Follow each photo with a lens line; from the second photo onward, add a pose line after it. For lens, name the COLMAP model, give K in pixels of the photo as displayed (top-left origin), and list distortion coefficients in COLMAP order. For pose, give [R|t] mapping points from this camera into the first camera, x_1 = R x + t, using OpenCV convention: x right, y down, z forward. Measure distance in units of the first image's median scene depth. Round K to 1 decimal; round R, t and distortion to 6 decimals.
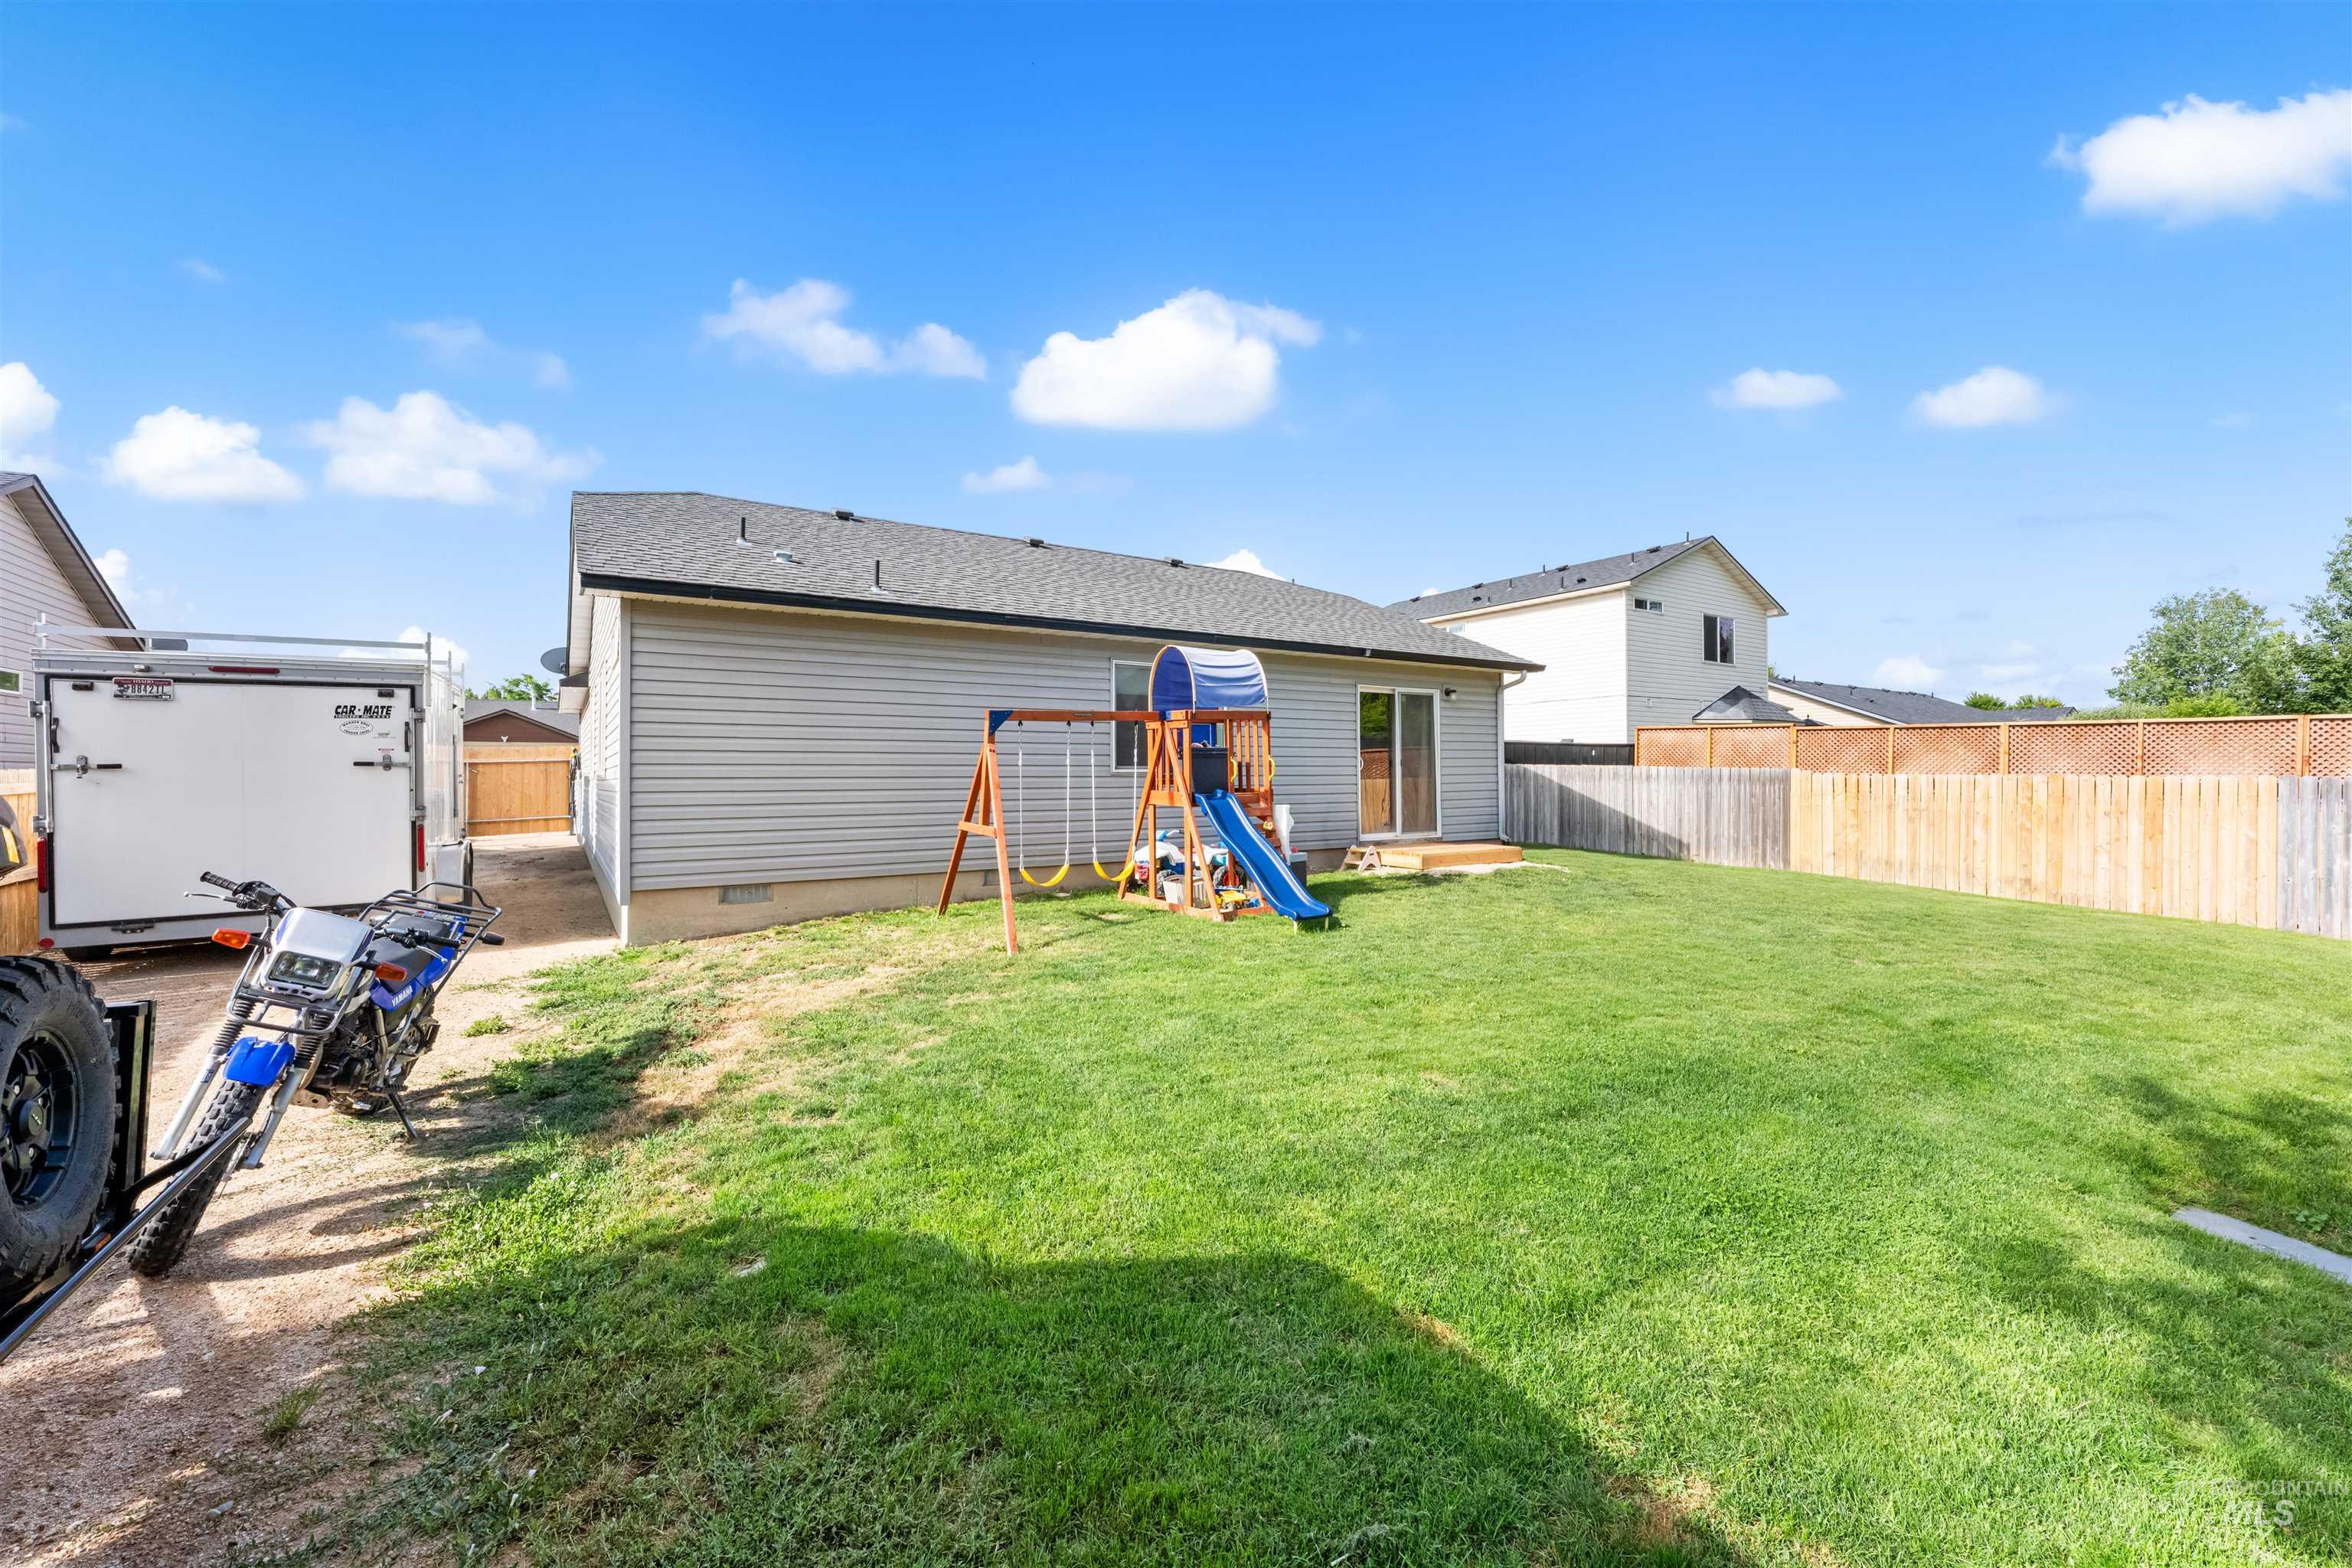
lens RADIAL K [[939.7, 0, 1186.3], [0, 939.7, 786.0], [0, 0, 1]] dist [0.002675, -0.000738]
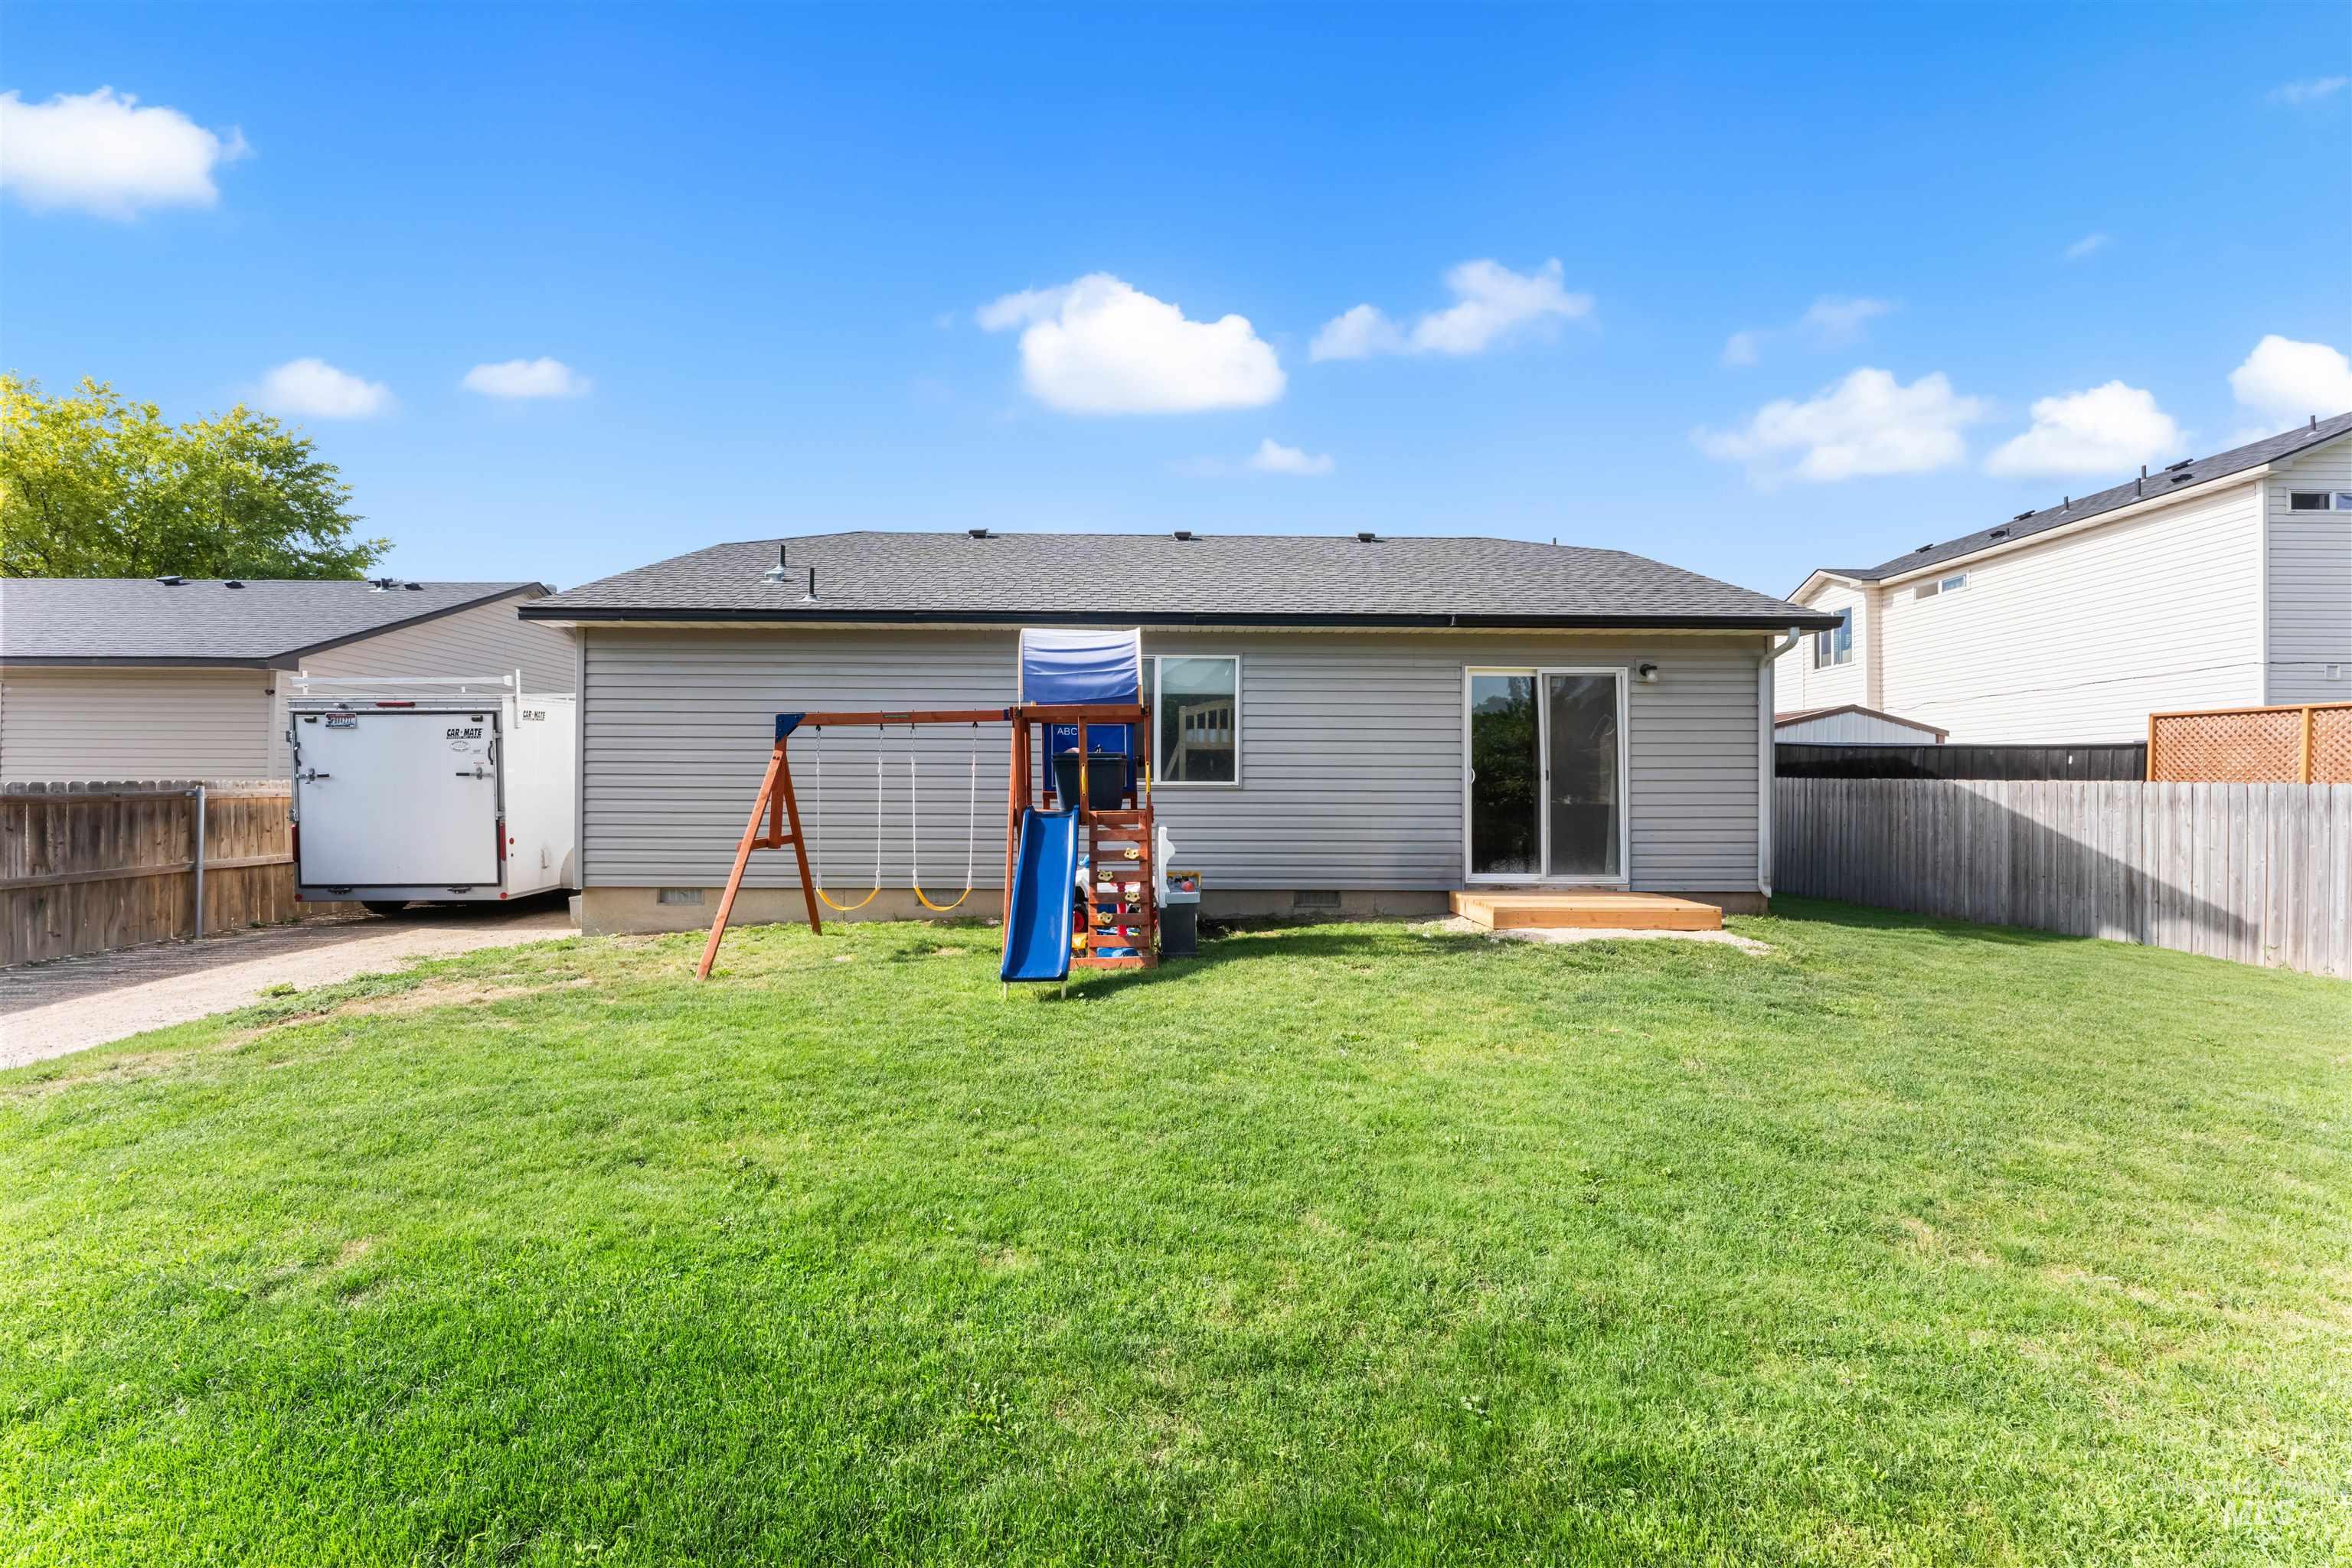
lens RADIAL K [[939.7, 0, 1172.1], [0, 939.7, 798.4], [0, 0, 1]] dist [0.002675, -0.000738]
pose [[0.844003, 0.011543, -0.536215, 0.418578], [-0.014956, 0.999886, -0.002015, -0.001717], [0.536131, 0.009721, 0.844079, 0.294036]]
